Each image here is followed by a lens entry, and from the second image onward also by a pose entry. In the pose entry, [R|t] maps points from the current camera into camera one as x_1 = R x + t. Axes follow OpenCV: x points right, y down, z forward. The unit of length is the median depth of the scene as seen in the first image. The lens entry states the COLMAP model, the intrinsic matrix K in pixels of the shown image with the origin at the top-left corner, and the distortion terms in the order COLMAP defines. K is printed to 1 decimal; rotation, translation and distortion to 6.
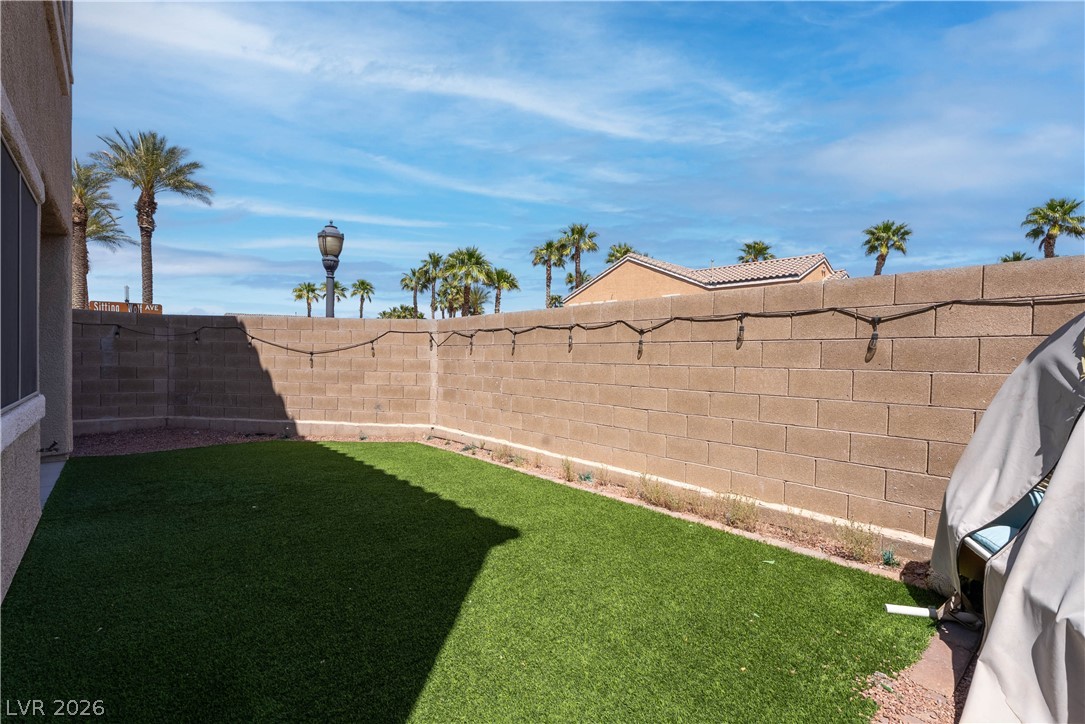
lens RADIAL K [[493.8, 0, 545.2], [0, 493.8, 358.2], [0, 0, 1]] dist [-0.011871, 0.002575]
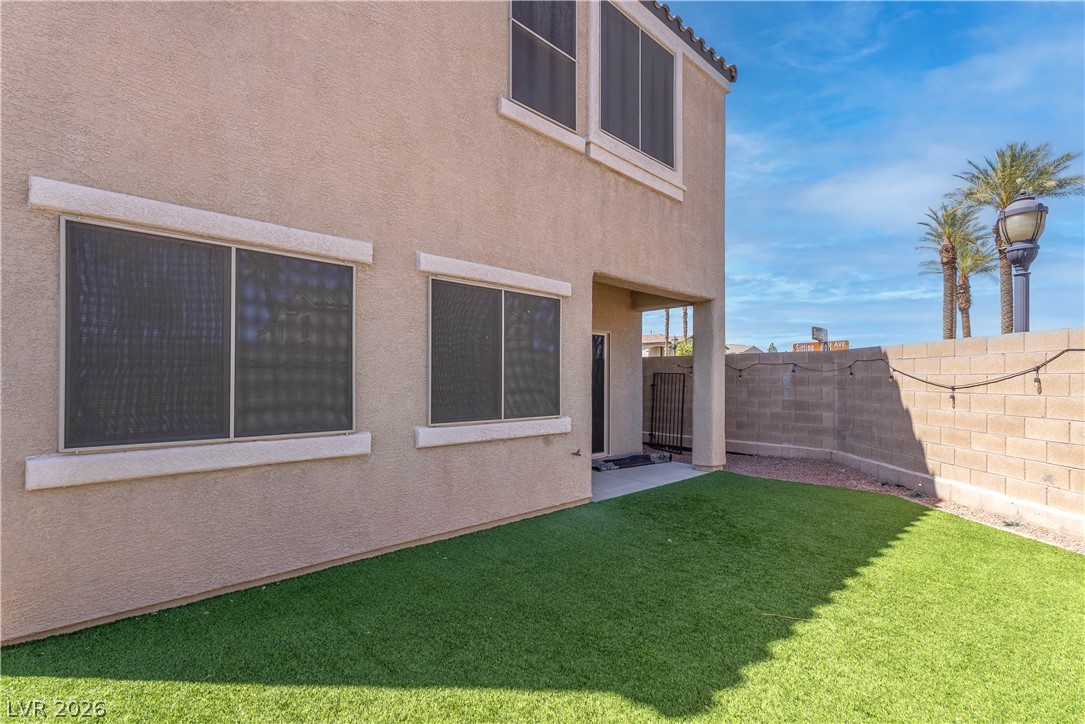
lens RADIAL K [[493.8, 0, 545.5], [0, 493.8, 367.4], [0, 0, 1]] dist [-0.011871, 0.002575]
pose [[0.030603, -0.042571, -0.998625, 0.235815], [-0.003518, 0.999082, -0.042698, -0.007465], [0.999525, 0.004820, 0.030425, 0.373436]]
